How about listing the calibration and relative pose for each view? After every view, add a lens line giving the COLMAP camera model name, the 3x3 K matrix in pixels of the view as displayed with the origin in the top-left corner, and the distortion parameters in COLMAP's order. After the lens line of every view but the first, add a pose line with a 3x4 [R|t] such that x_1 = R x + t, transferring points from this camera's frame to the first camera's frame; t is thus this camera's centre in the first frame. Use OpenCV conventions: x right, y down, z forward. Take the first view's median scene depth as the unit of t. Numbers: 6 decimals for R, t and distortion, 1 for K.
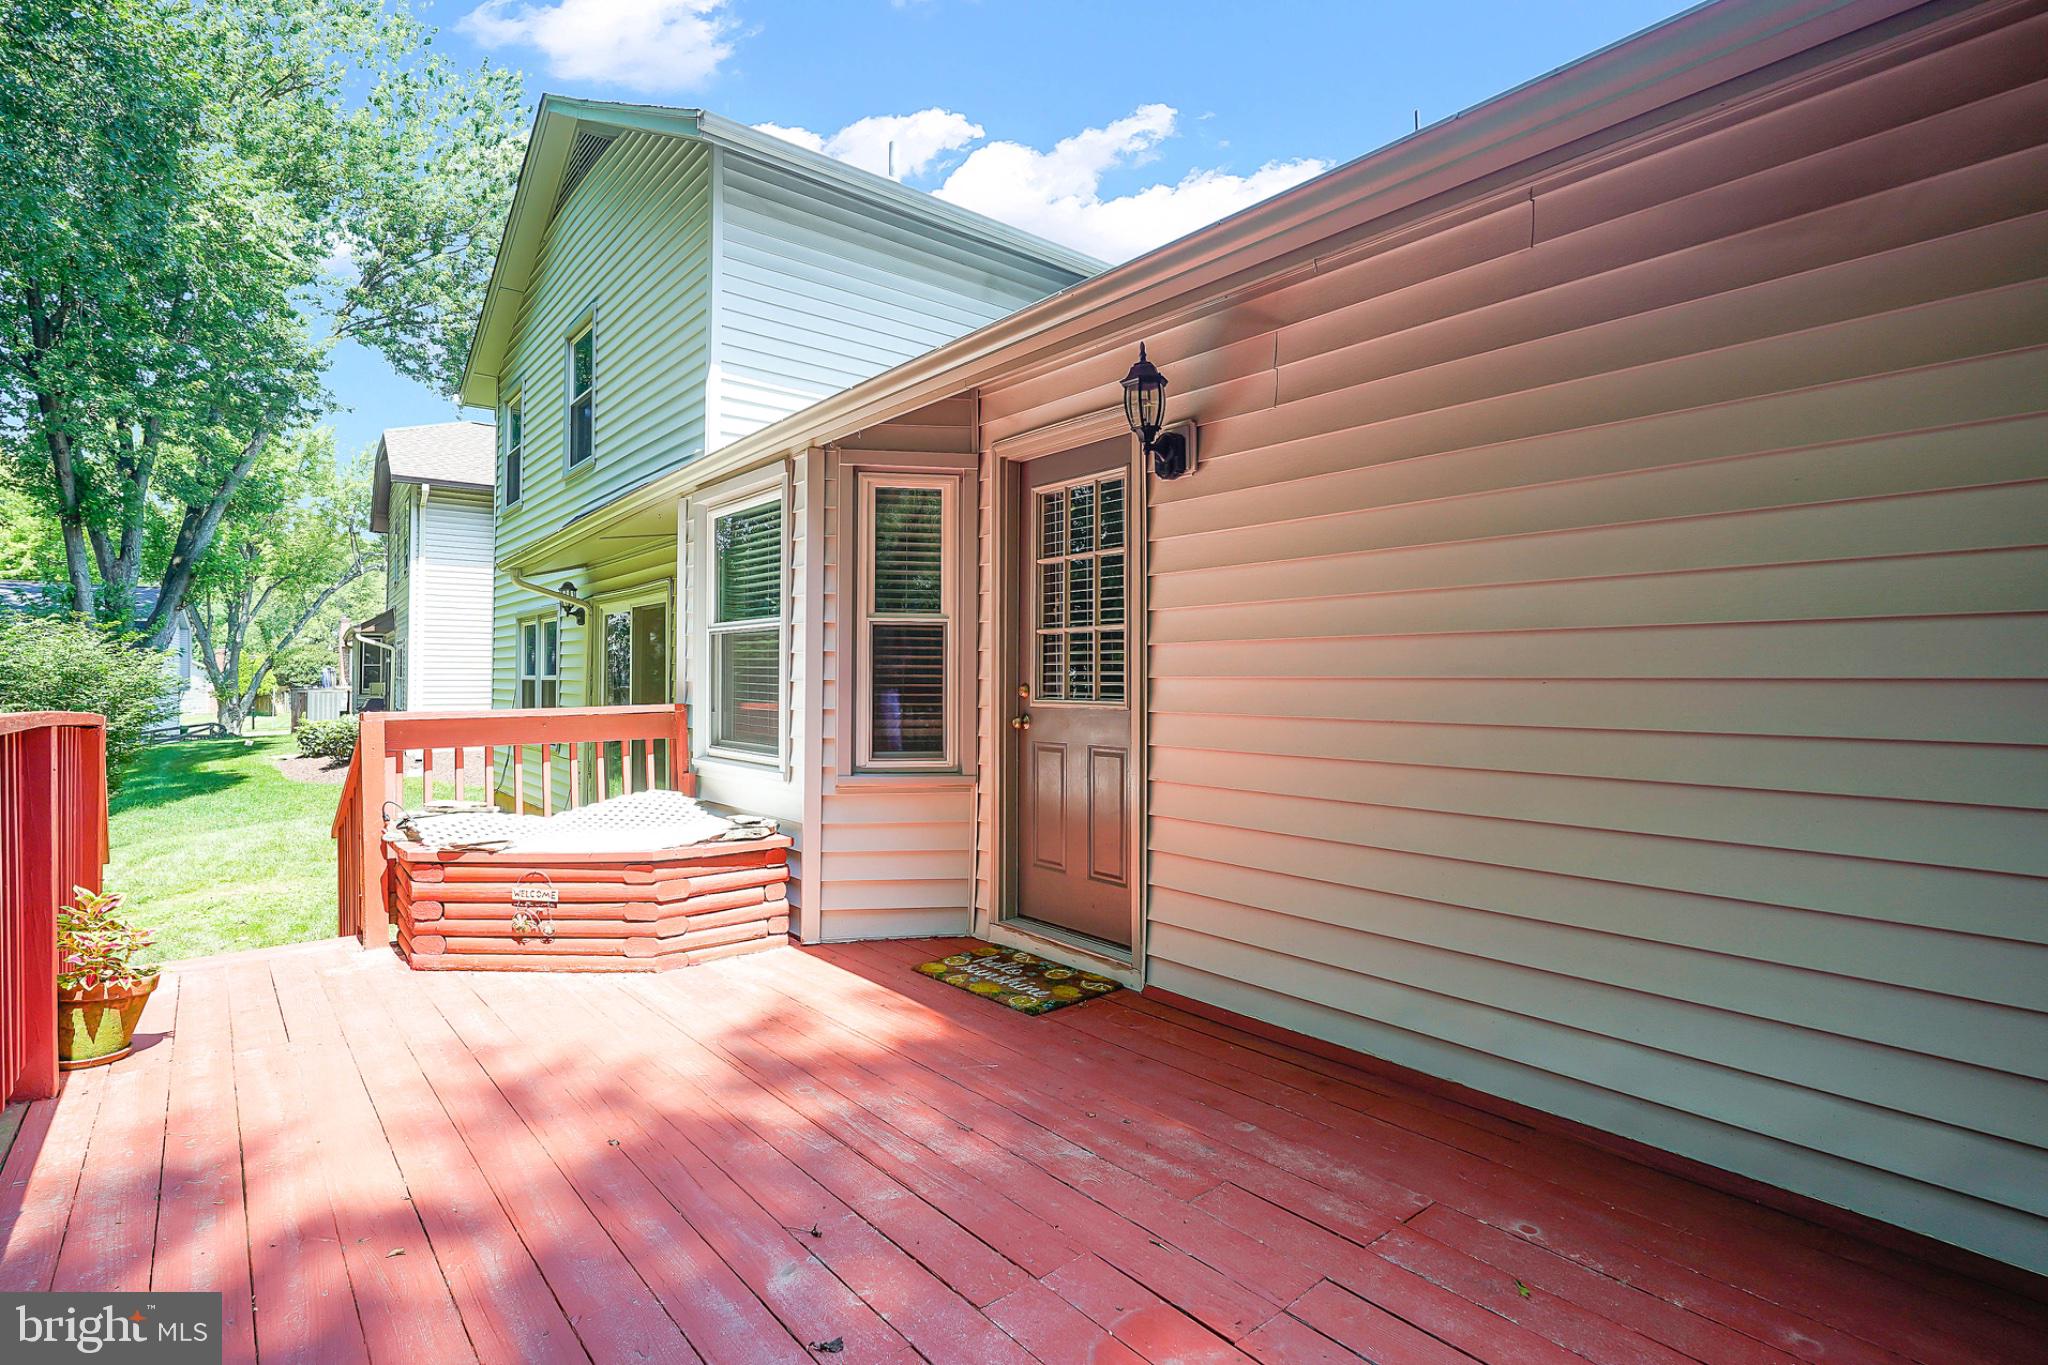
lens RADIAL K [[1001.0, 0, 1014.1], [0, 1001.0, 672.1], [0, 0, 1]] dist [-0.011767, 0.001432]
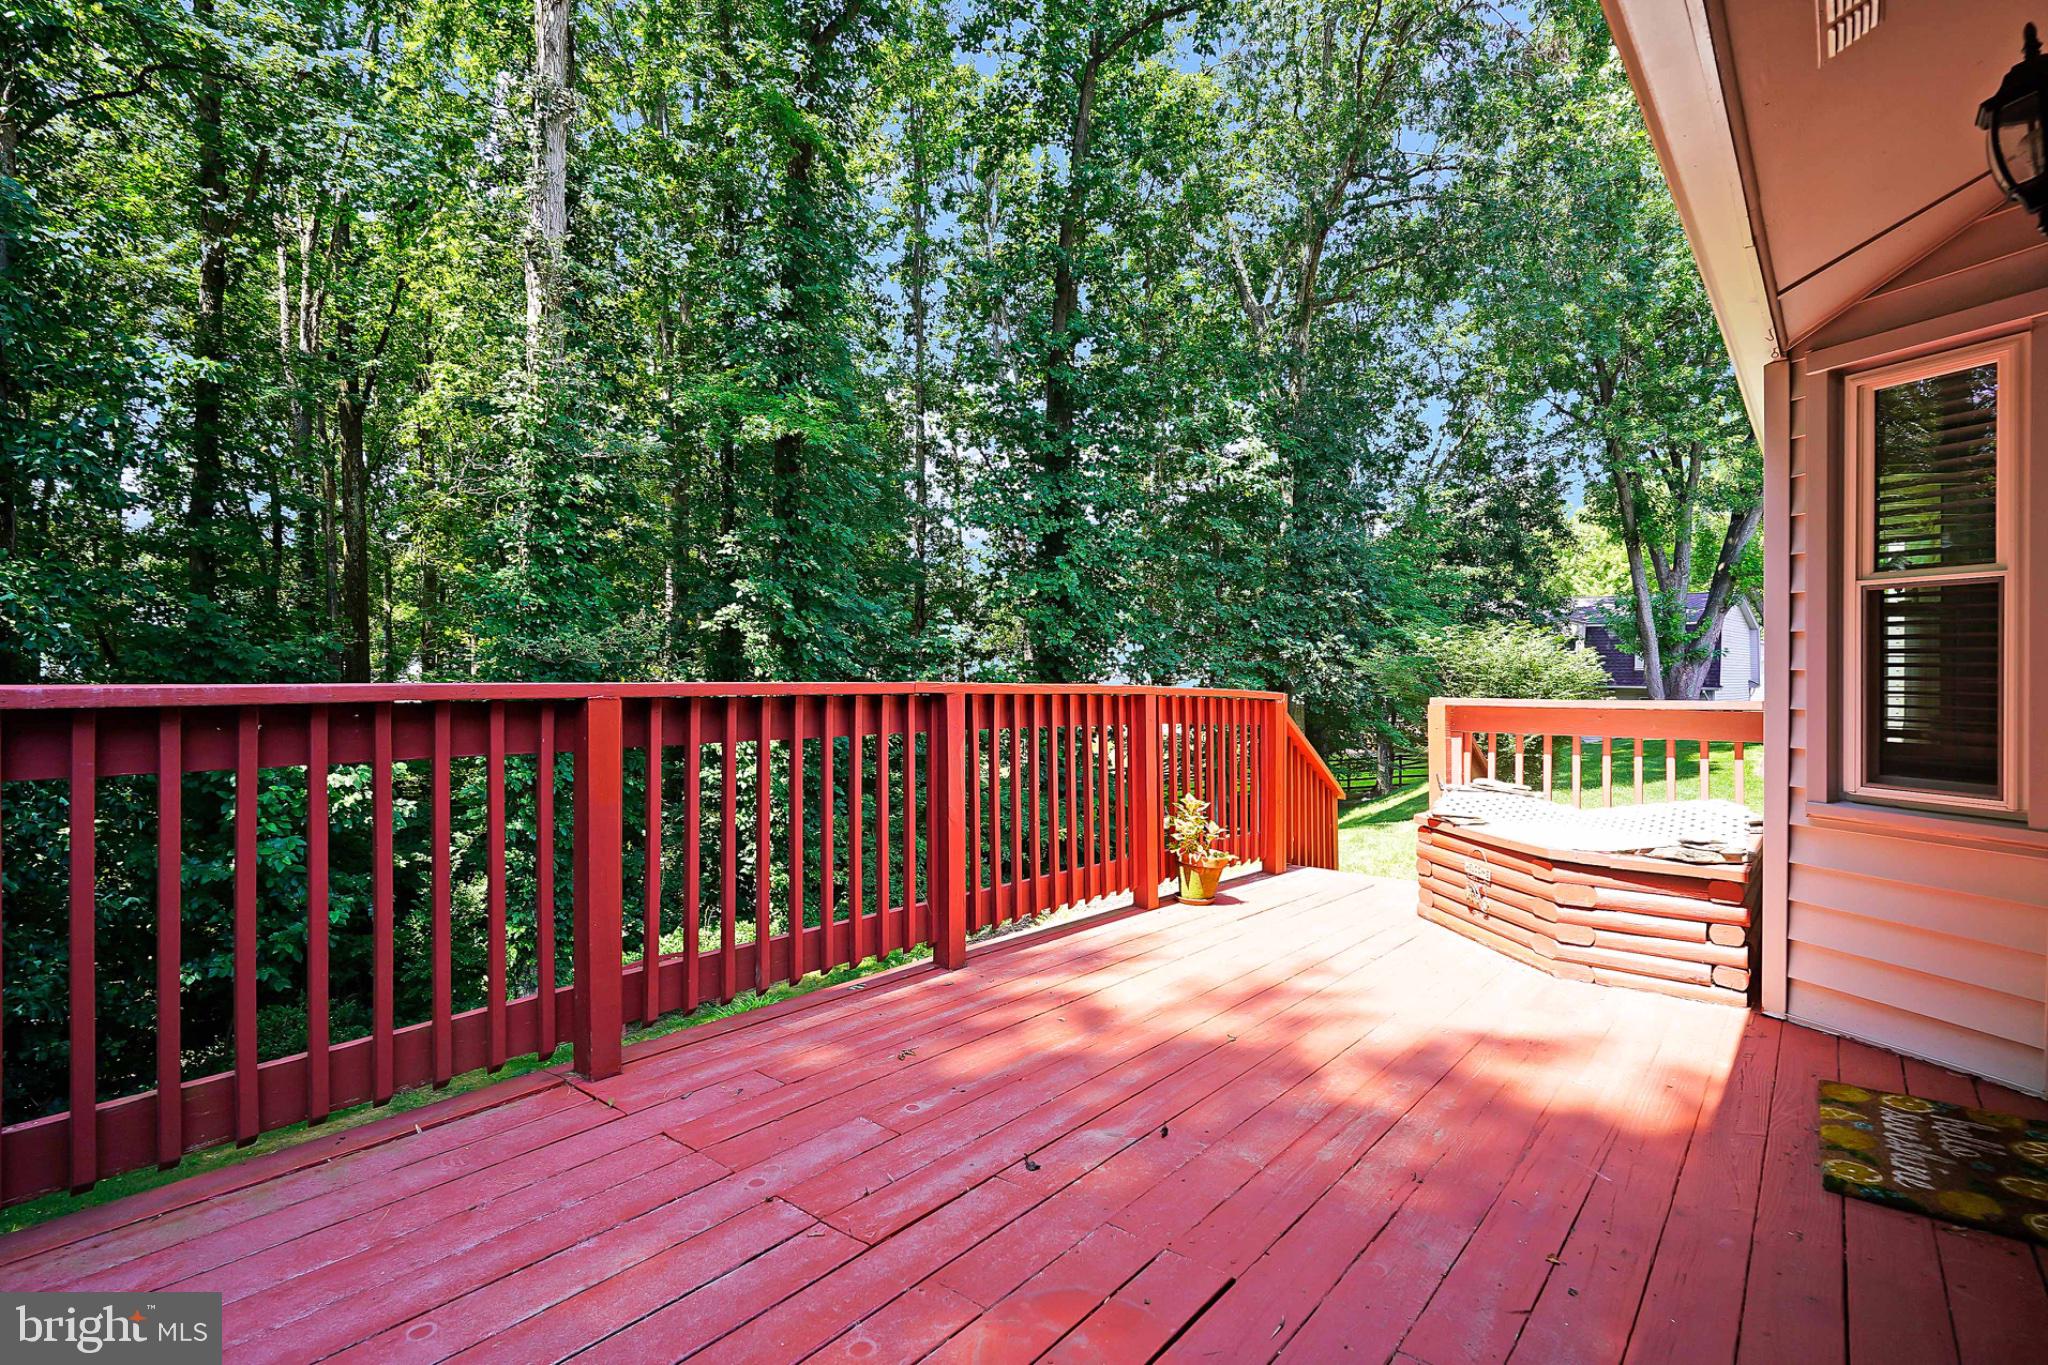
lens RADIAL K [[1001.0, 0, 1013.2], [0, 1001.0, 683.4], [0, 0, 1]] dist [-0.011767, 0.001432]
pose [[0.163656, 0.010832, -0.986458, 0.527787], [0.000956, 0.999938, 0.011138, 0.010572], [0.986517, -0.002766, 0.163636, 0.361400]]
